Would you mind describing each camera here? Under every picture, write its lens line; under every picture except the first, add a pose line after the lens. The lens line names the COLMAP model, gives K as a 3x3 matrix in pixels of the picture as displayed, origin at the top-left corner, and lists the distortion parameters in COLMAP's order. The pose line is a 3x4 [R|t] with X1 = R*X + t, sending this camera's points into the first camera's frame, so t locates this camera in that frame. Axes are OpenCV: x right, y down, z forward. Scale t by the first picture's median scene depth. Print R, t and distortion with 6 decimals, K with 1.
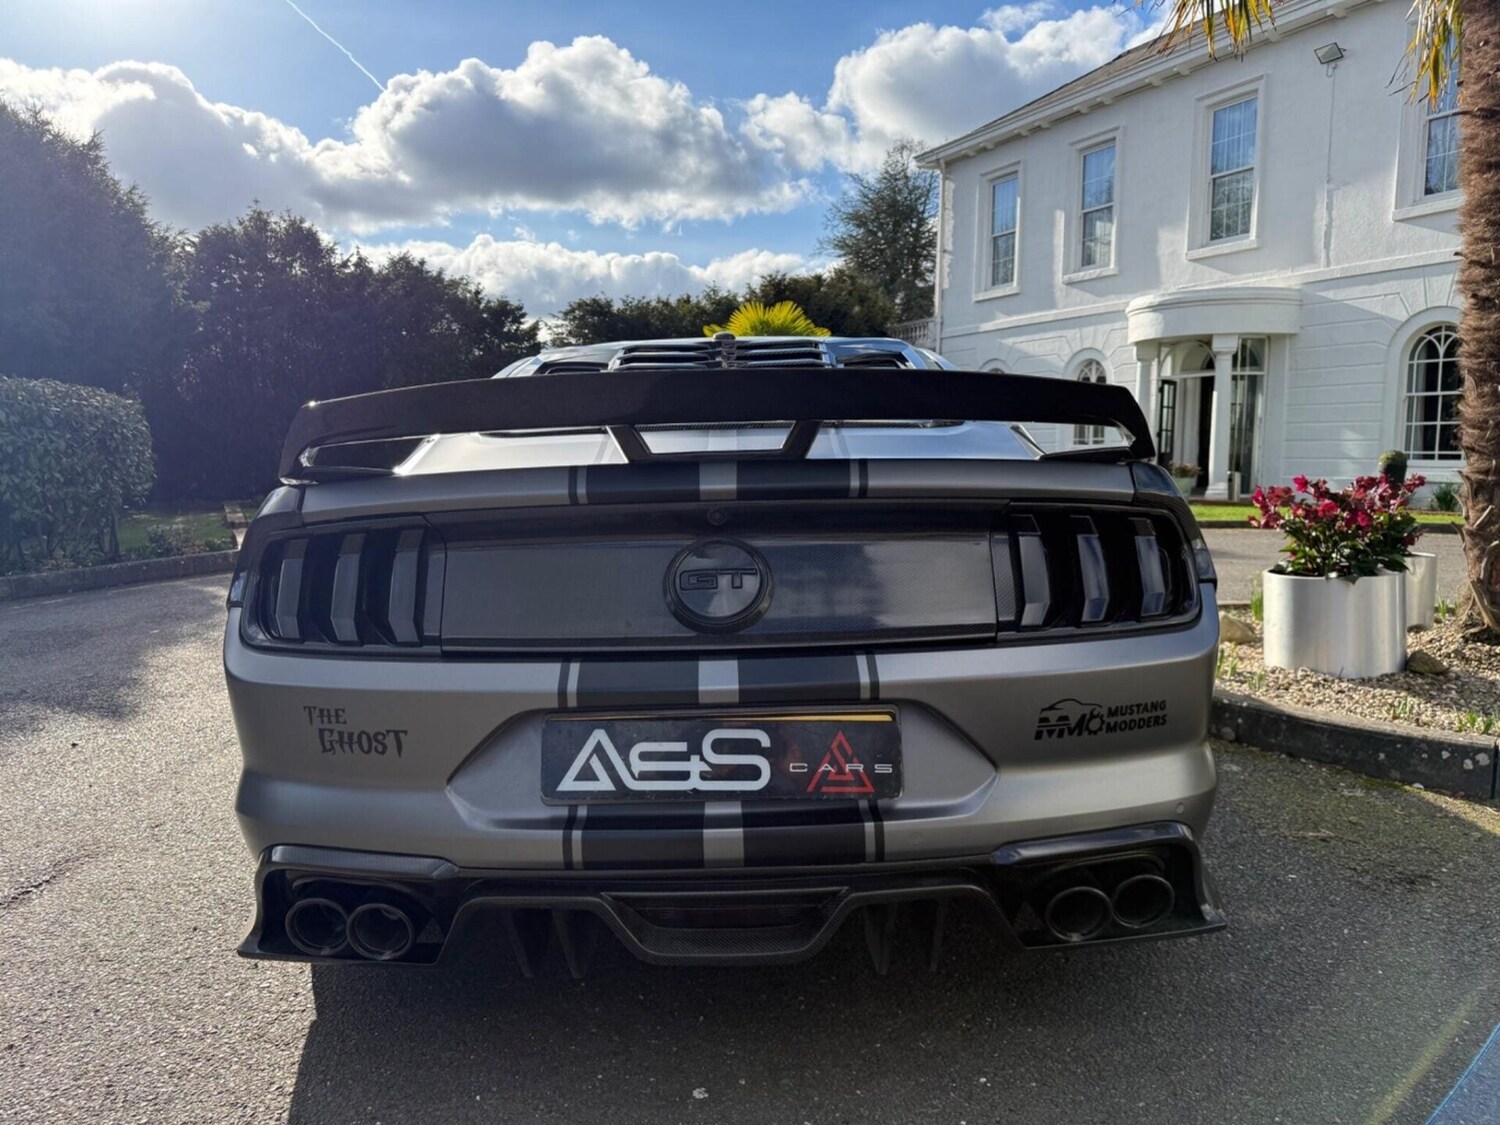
lens RADIAL K [[1073.6, 0, 742.3], [0, 1073.6, 566.2], [0, 0, 1]] dist [0.015071, -0.018197]
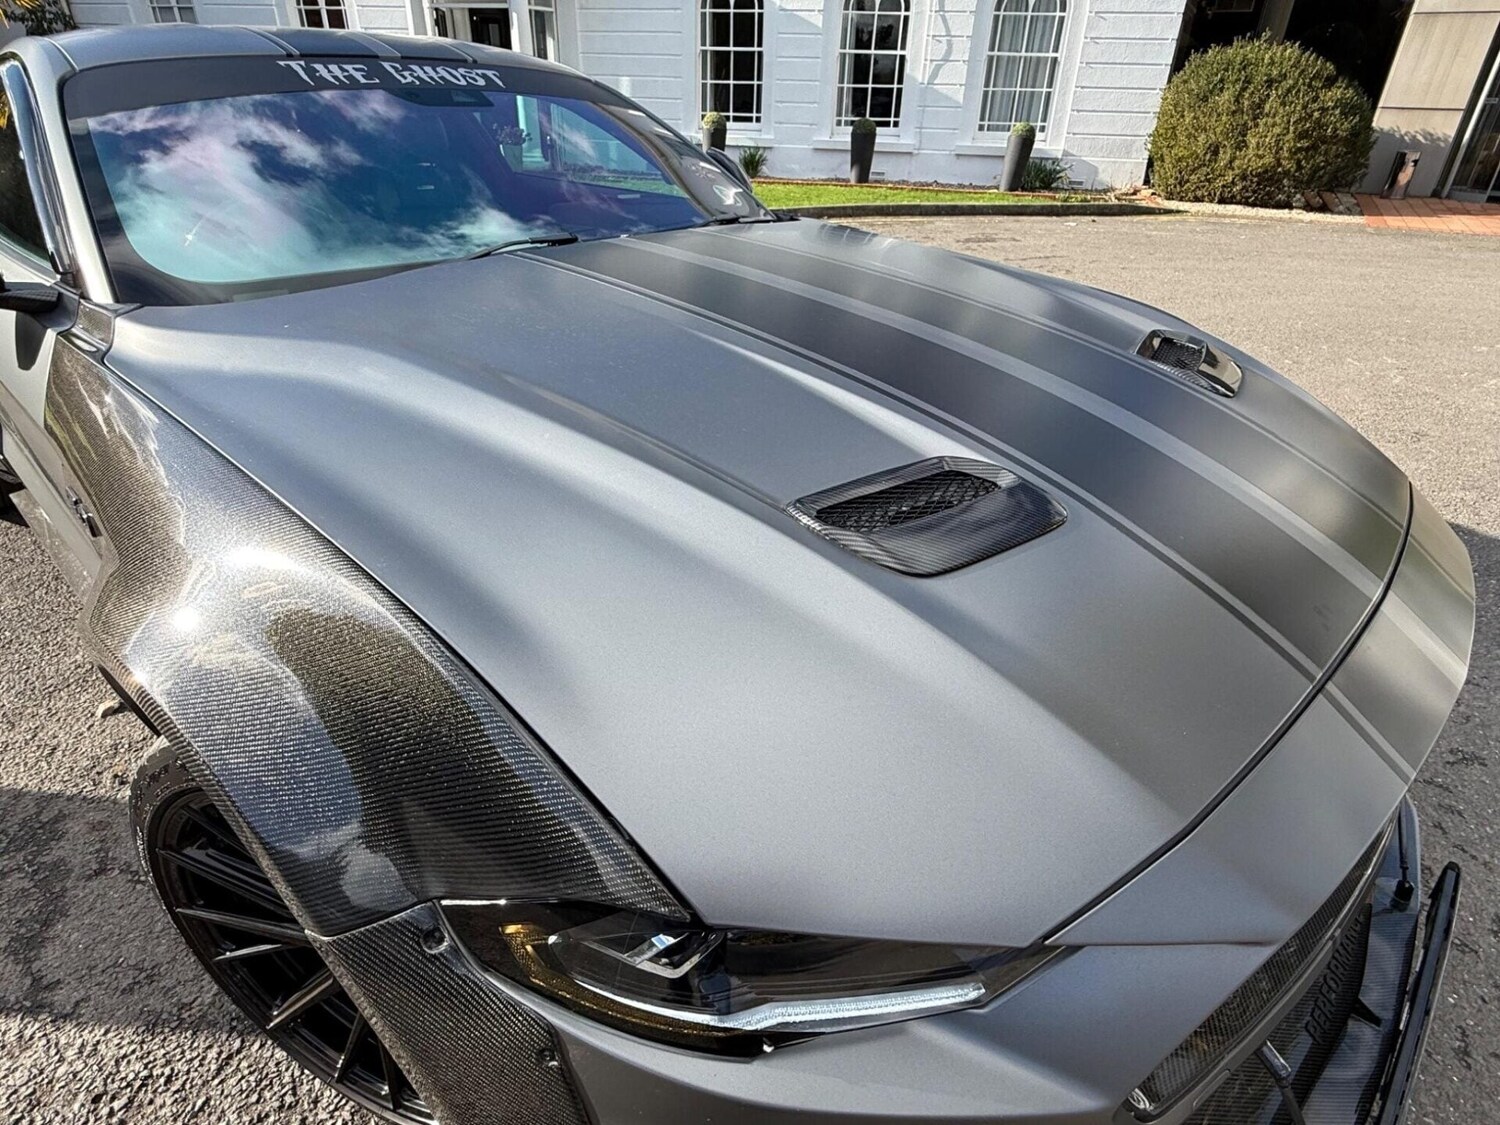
lens RADIAL K [[828.2, 0, 741.4], [0, 828.2, 568.5], [0, 0, 1]] dist [0.000683, -0.001200]
pose [[0.637831, -0.369070, 0.675988, -0.057524], [0.057951, 0.898215, 0.435720, -0.053230], [-0.767993, -0.238741, 0.594297, 0.364095]]
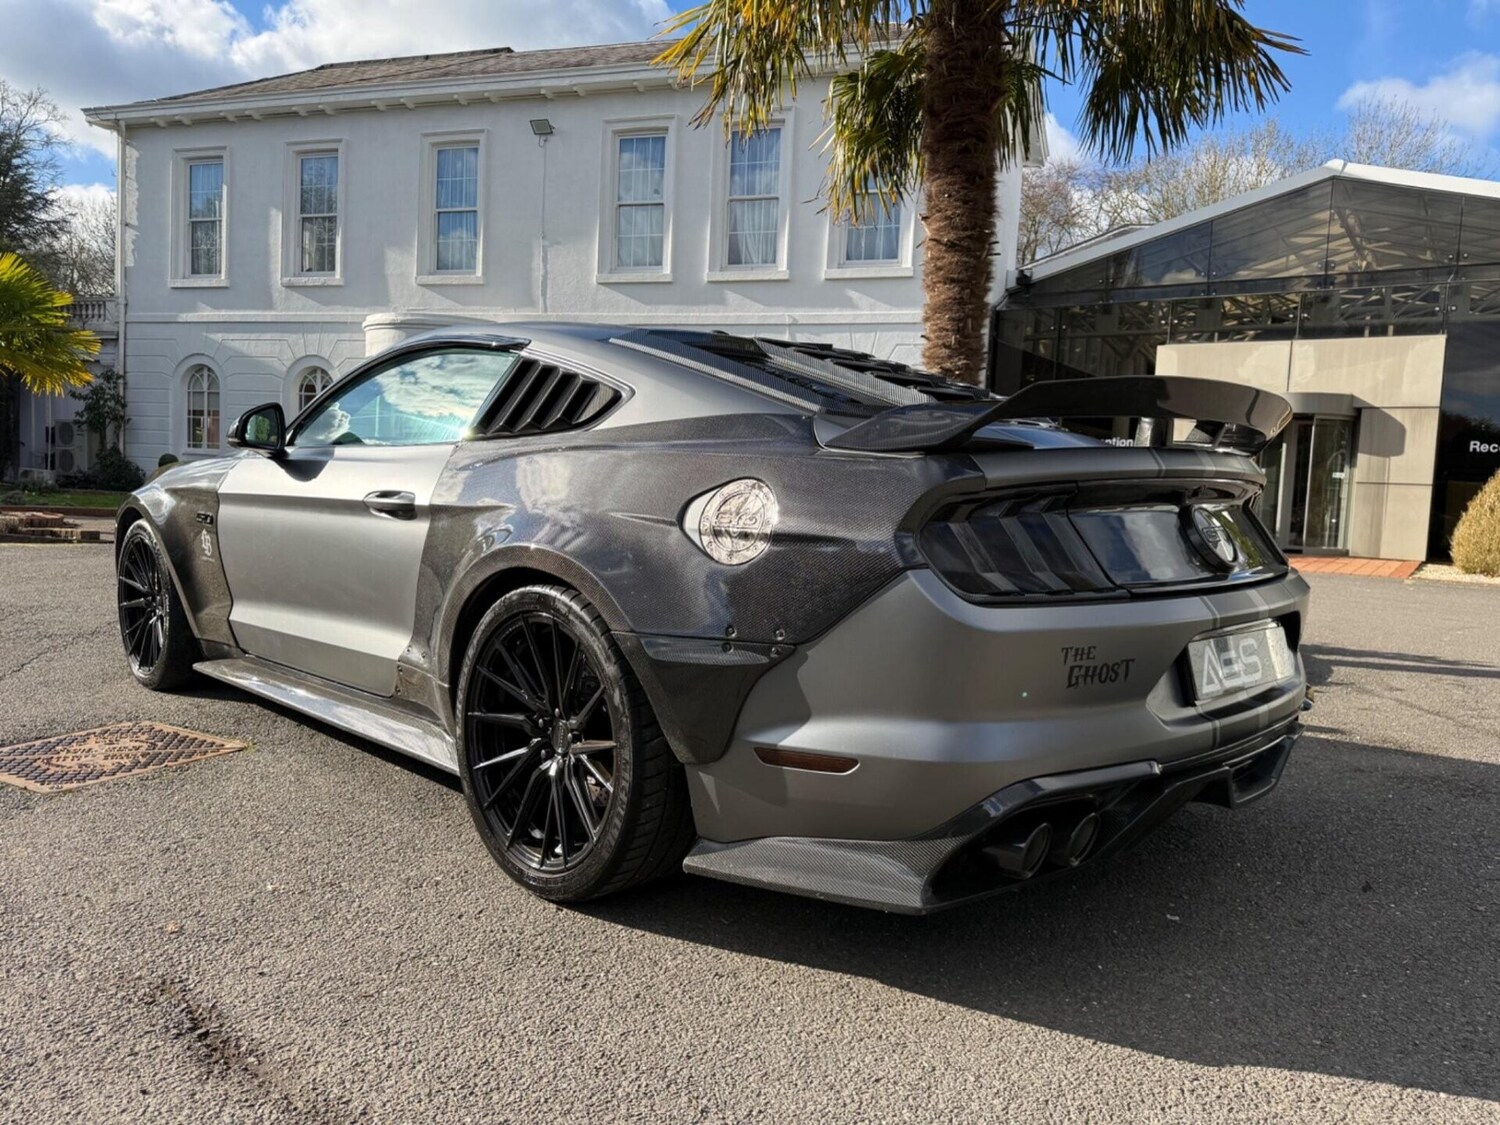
lens RADIAL K [[1073.6, 0, 742.3], [0, 1073.6, 566.2], [0, 0, 1]] dist [0.015071, -0.018197]
pose [[0.705868, -0.019638, 0.708071, -0.125561], [0.029006, 0.999579, -0.001192, 0.003101], [-0.707749, 0.021380, 0.706140, 0.038159]]
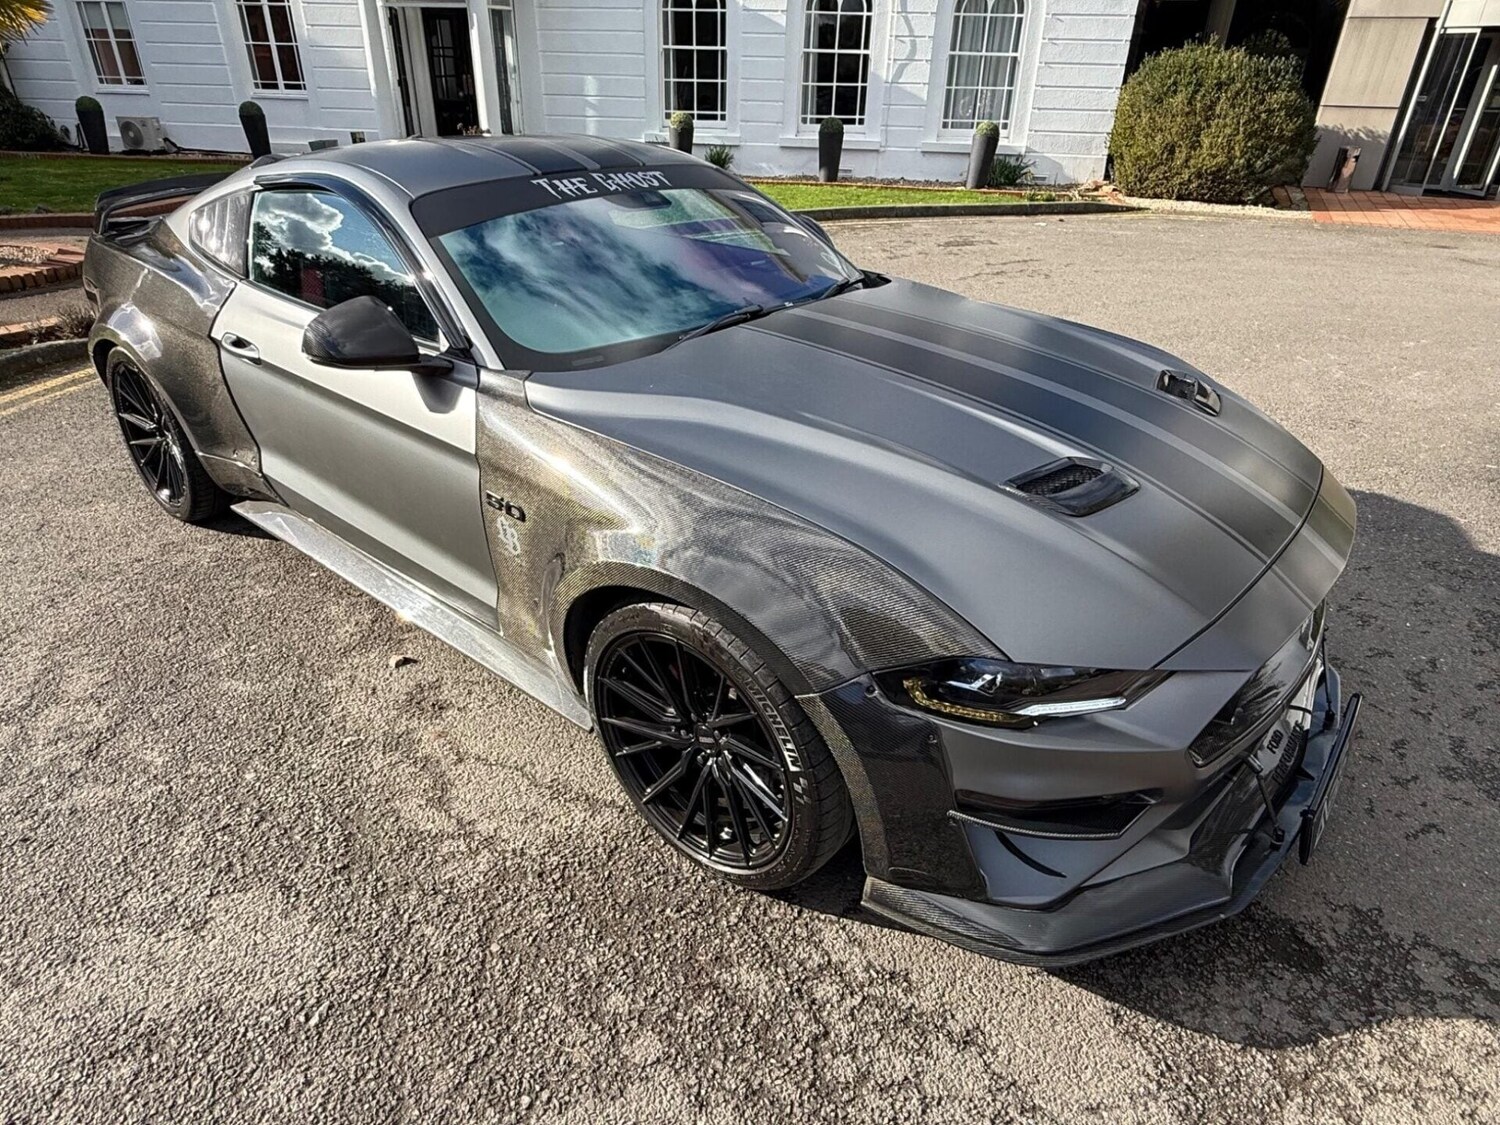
lens RADIAL K [[894.6, 0, 741.2], [0, 894.6, 566.5], [0, 0, 1]] dist [0.000363, -0.000158]
pose [[0.581911, -0.384188, 0.716784, -0.111675], [0.065753, 0.900720, 0.429395, -0.070924], [-0.810590, -0.202739, 0.549400, 0.358256]]
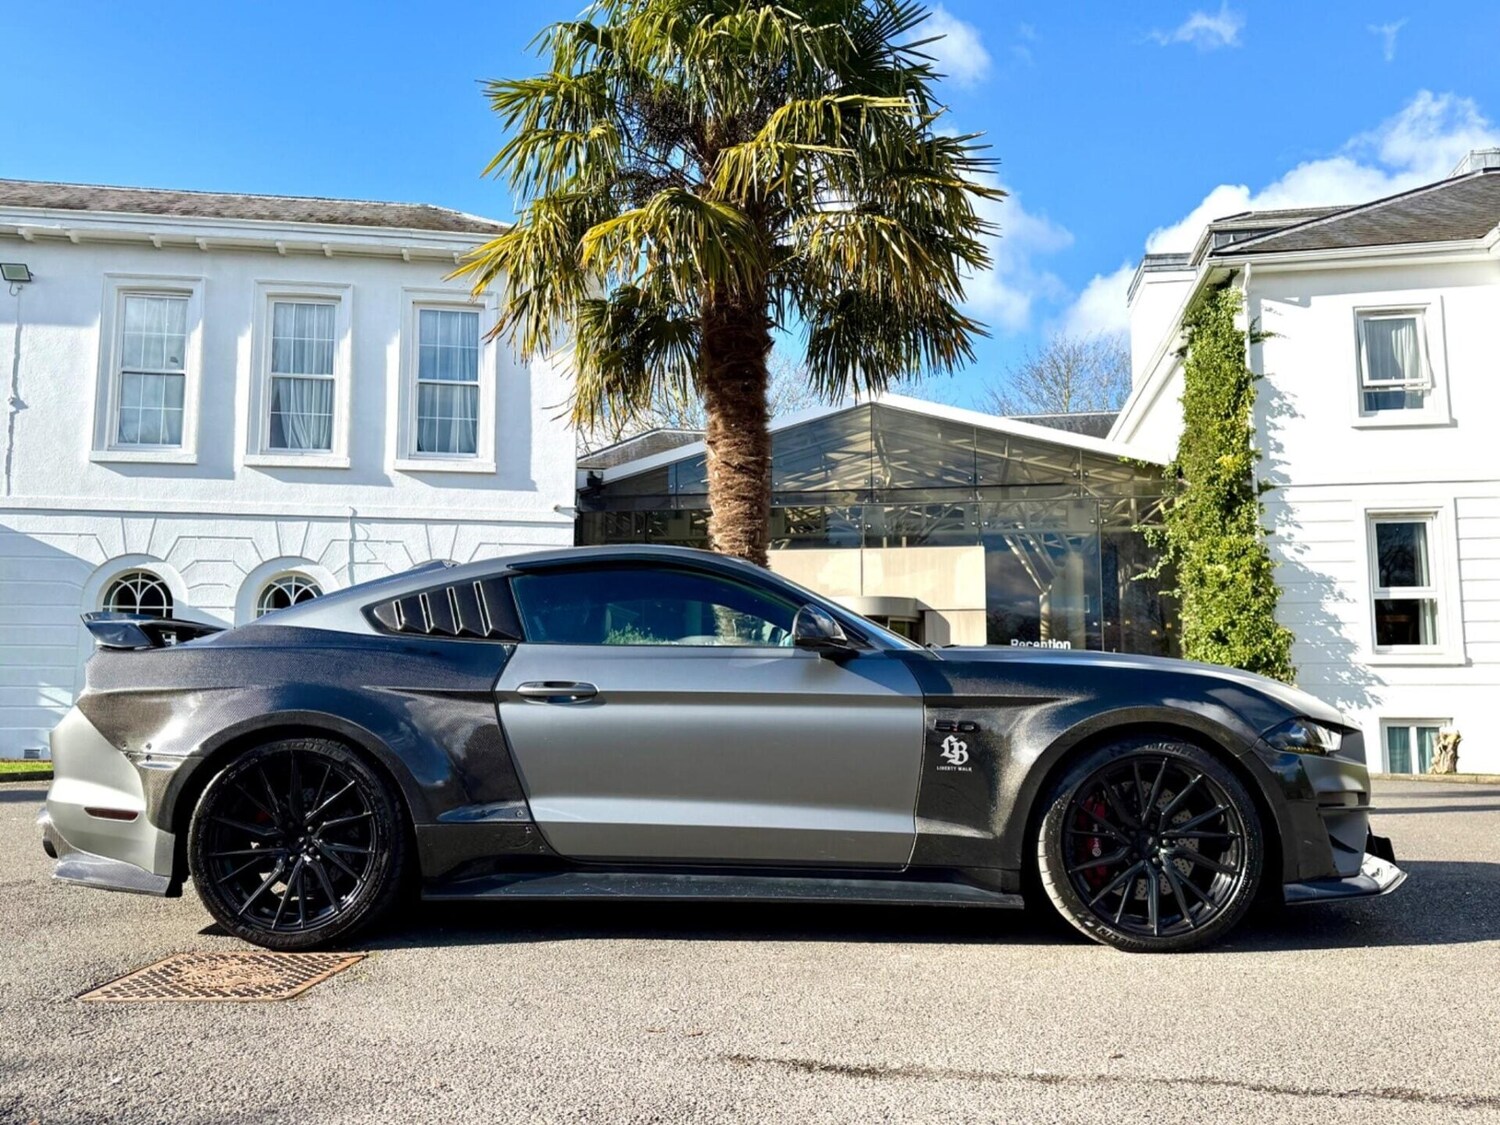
lens RADIAL K [[1251.4, 0, 750.0], [0, 1251.4, 562.5], [0, 0, 1]] dist [0.149687, -0.314572]
pose [[0.324246, 0.118261, 0.938552, -0.246303], [0.096827, 0.982795, -0.157287, 0.006827], [-0.941004, 0.141877, 0.307216, 0.092111]]
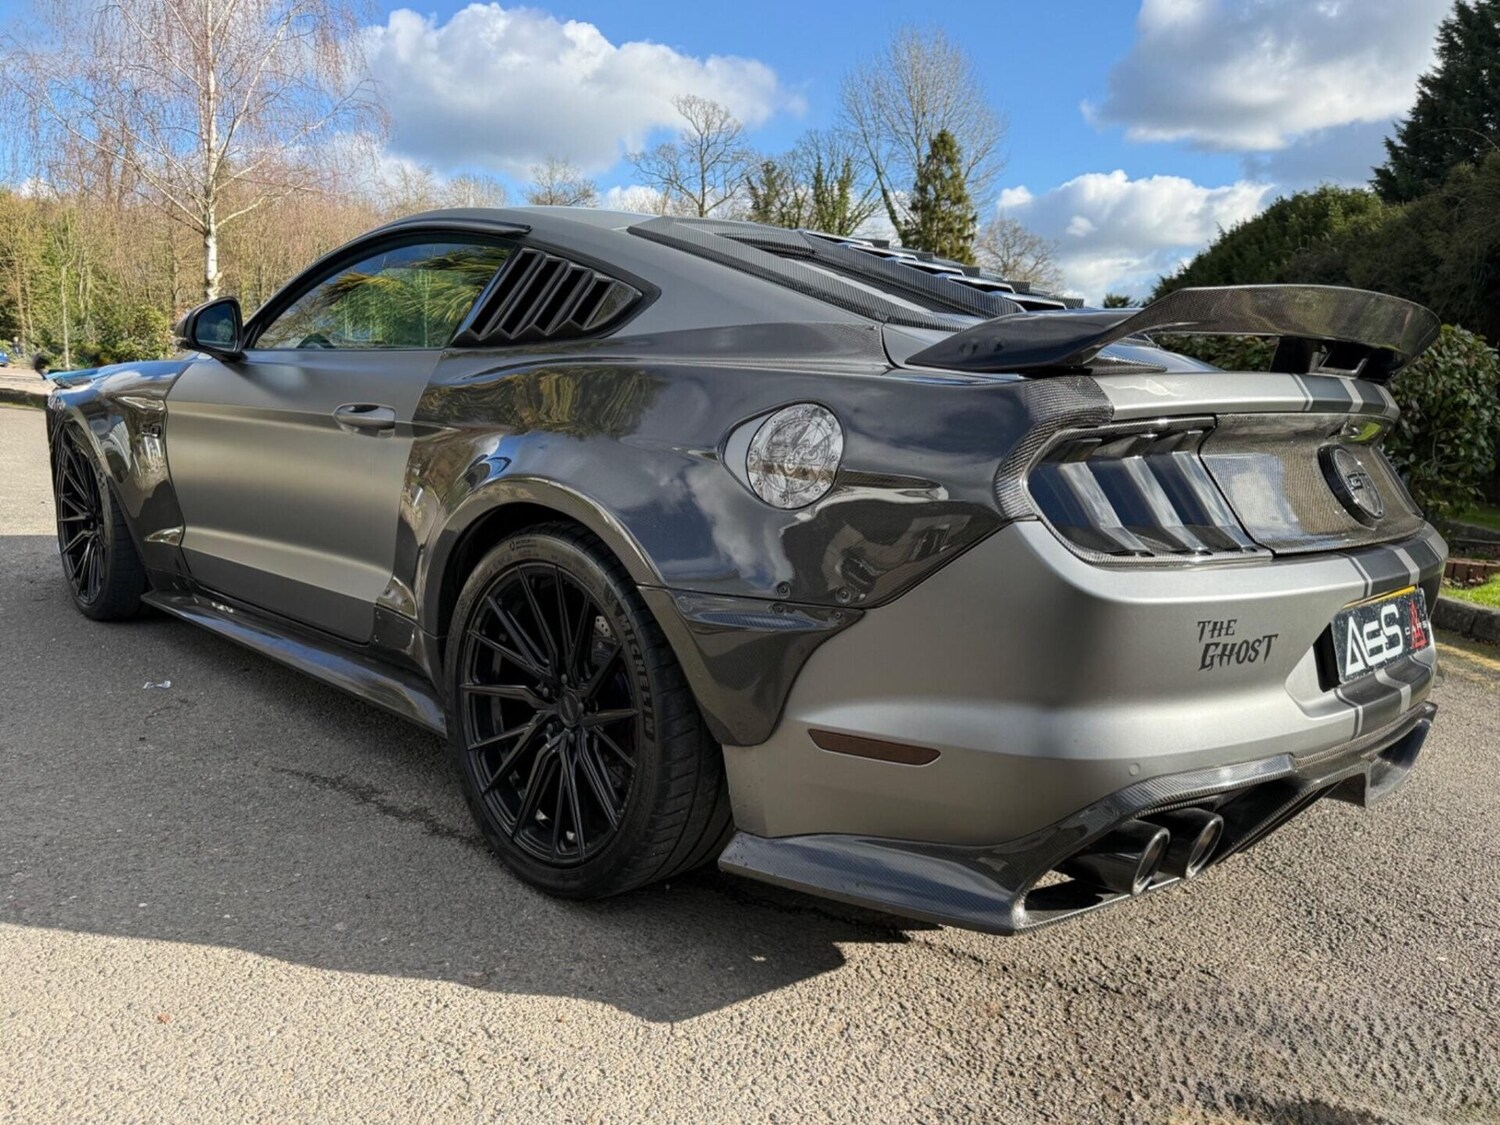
lens RADIAL K [[1097.6, 0, 750.0], [0, 1097.6, 562.5], [0, 0, 1]] dist [0.022823, -0.006082]
pose [[0.693364, -0.050115, 0.718843, -0.117157], [0.007066, 0.998004, 0.062761, 0.001554], [-0.720553, -0.038437, 0.692334, 0.054526]]
